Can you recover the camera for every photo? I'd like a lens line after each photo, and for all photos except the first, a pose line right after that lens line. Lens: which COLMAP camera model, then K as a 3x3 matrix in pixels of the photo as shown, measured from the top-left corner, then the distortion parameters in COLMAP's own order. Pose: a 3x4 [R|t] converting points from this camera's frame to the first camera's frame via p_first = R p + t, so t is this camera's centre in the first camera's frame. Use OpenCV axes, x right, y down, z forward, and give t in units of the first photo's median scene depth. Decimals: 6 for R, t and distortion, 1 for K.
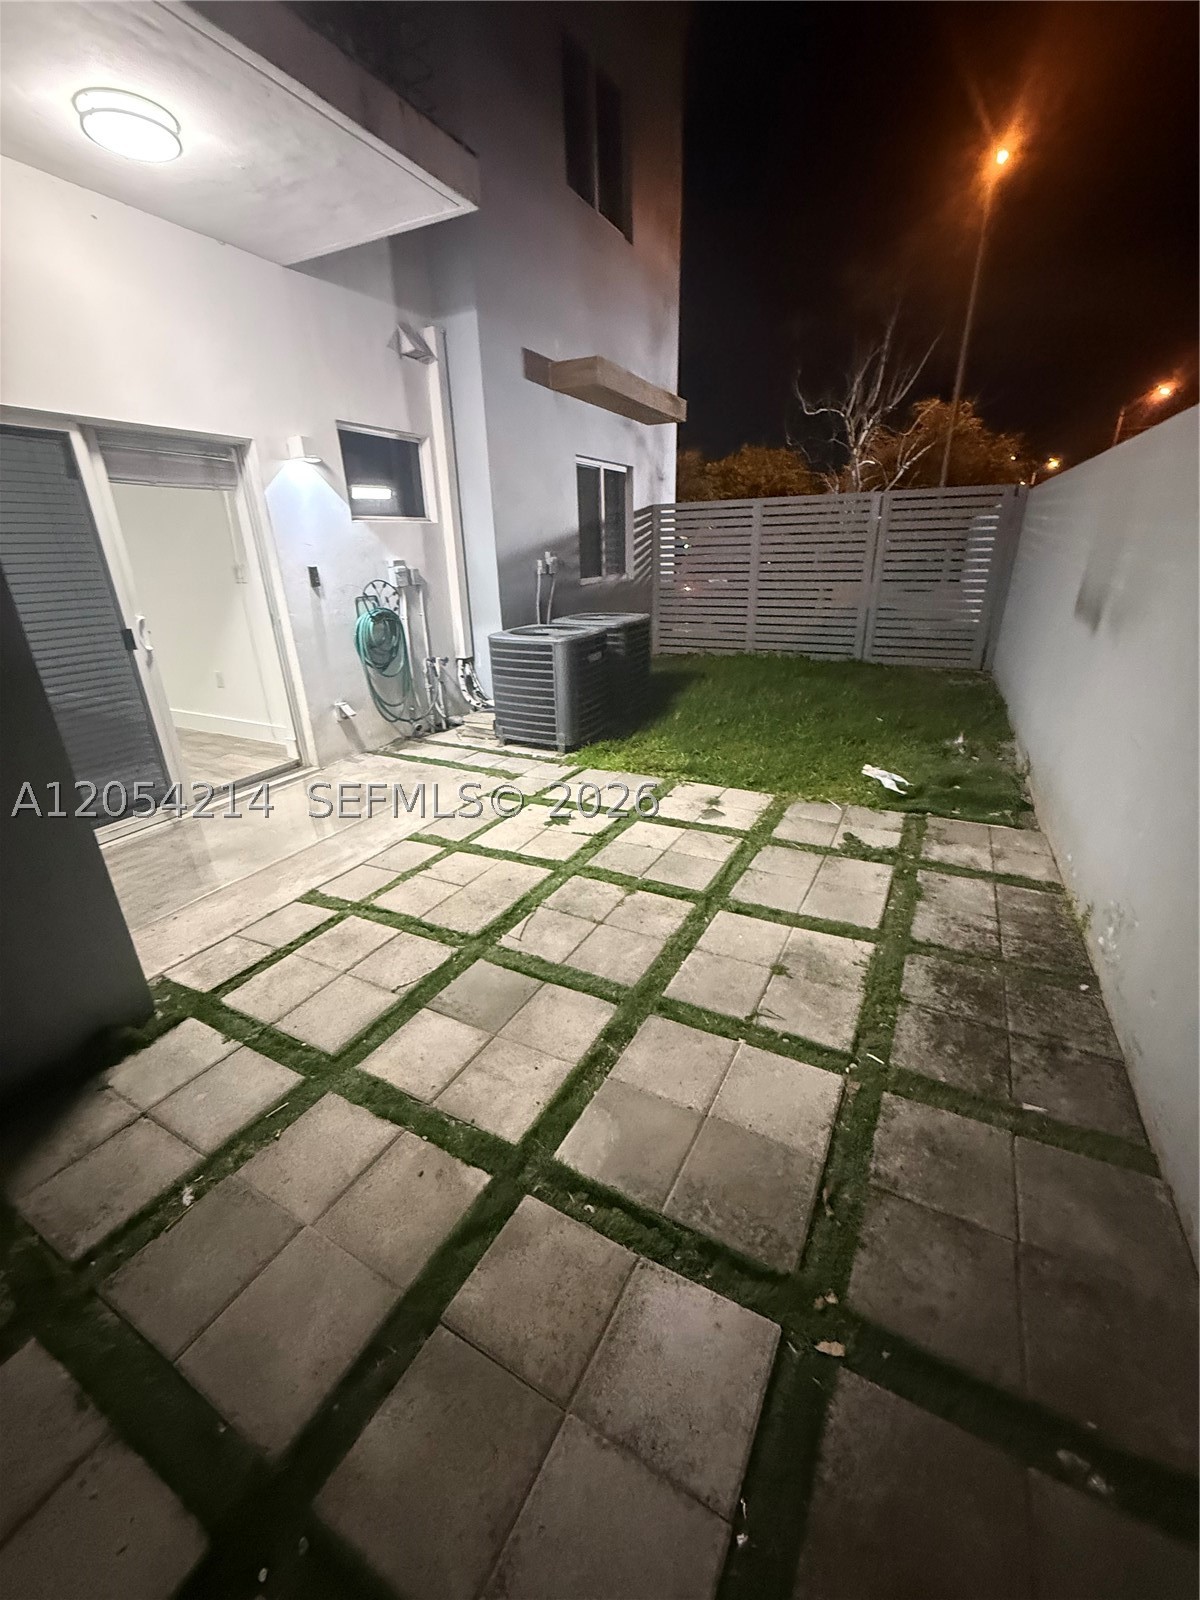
lens RADIAL K [[636.6, 0, 598.4], [0, 636.6, 797.0], [0, 0, 1]] dist [-0.001488, 0.000423]
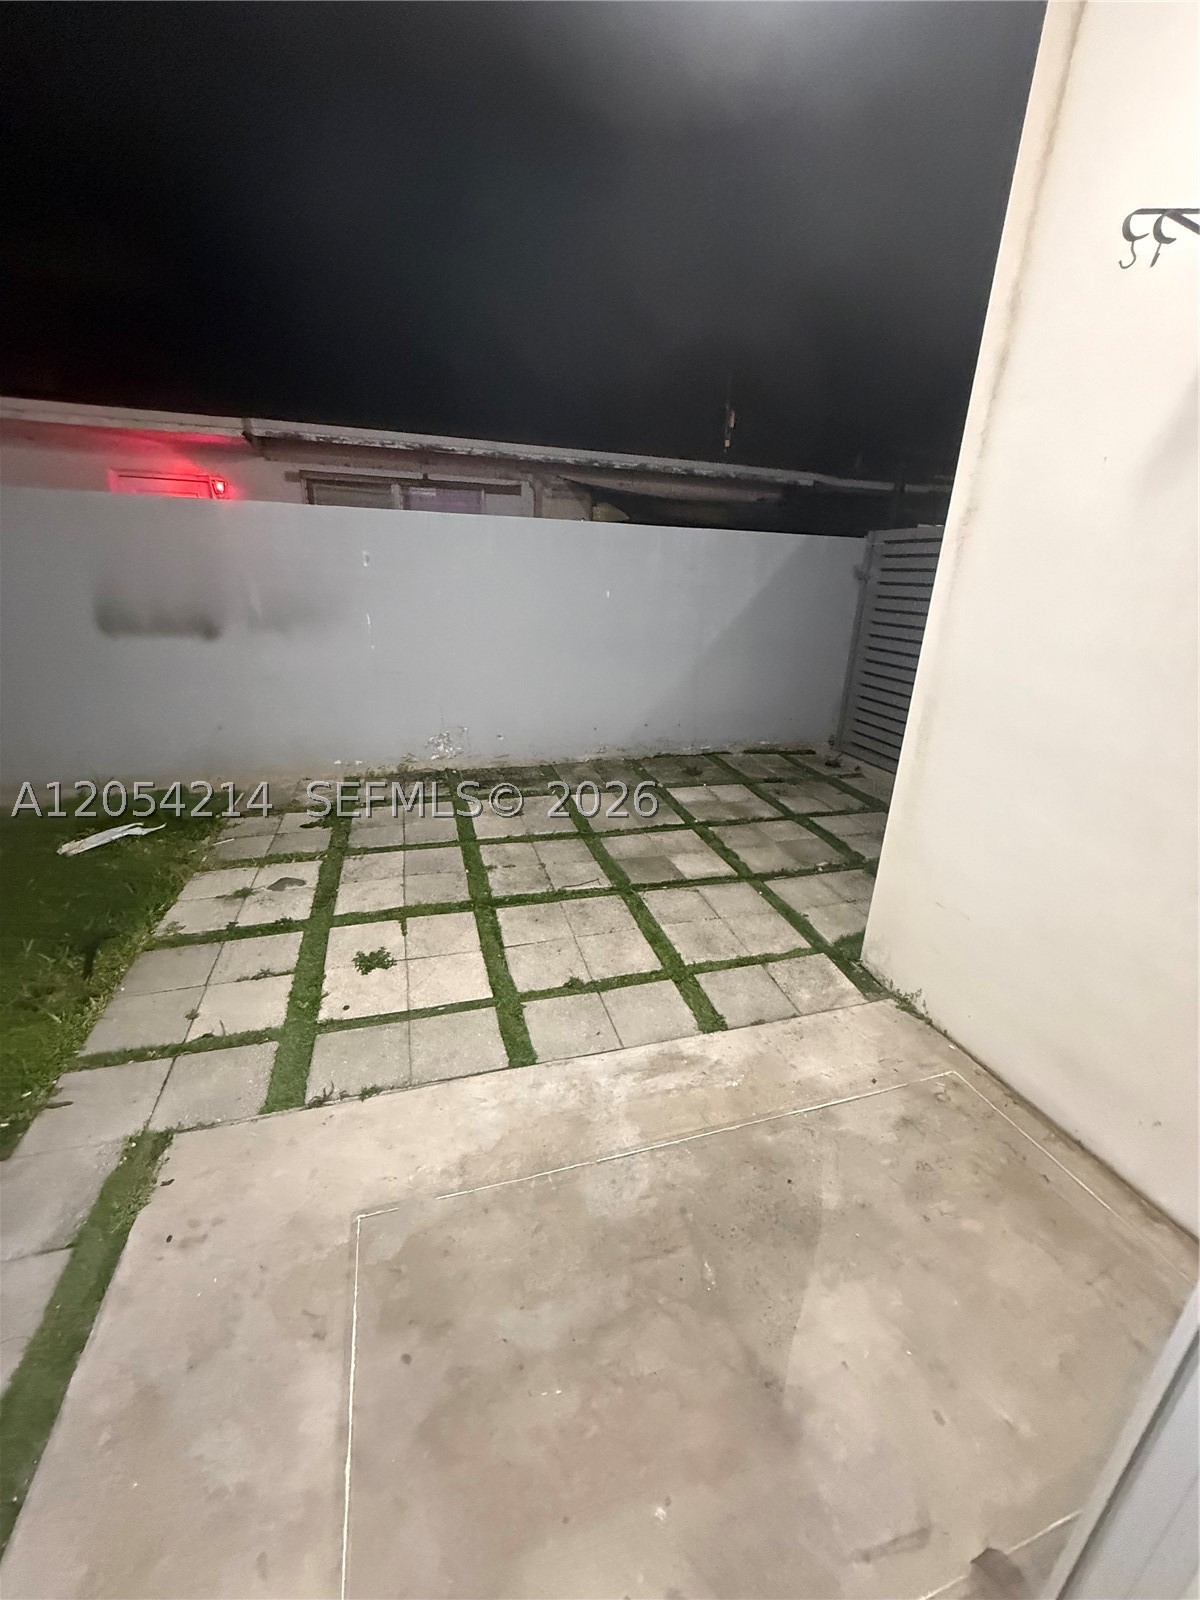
lens RADIAL K [[636.6, 0, 598.4], [0, 636.6, 797.0], [0, 0, 1]] dist [-0.001488, 0.000423]
pose [[-0.706305, -0.232250, 0.668725, -0.649145], [0.249011, 0.802769, 0.541808, -0.417404], [-0.662666, 0.549201, -0.509167, 1.068252]]
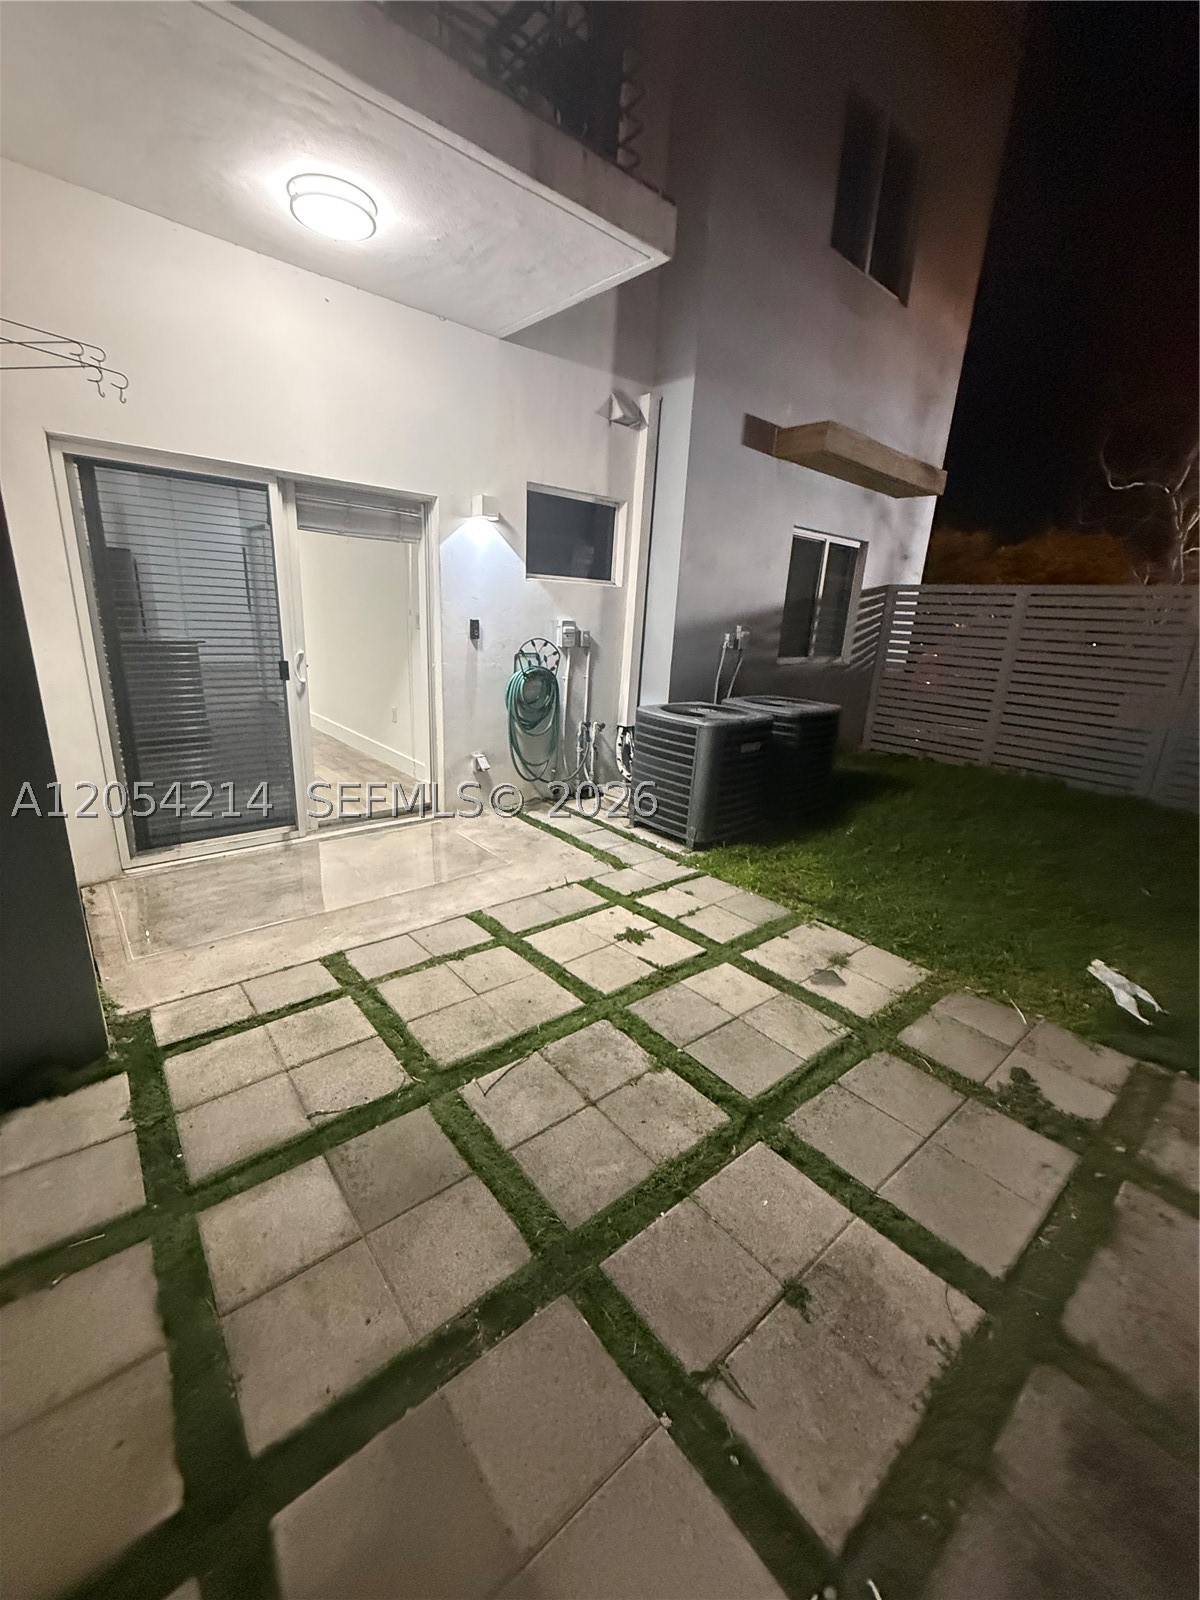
lens RADIAL K [[636.6, 0, 598.4], [0, 636.6, 797.0], [0, 0, 1]] dist [-0.001488, 0.000423]
pose [[0.923909, 0.176052, -0.339702, 0.142776], [-0.207861, 0.976357, -0.059333, -0.079801], [0.321225, 0.125429, 0.938660, 0.177360]]
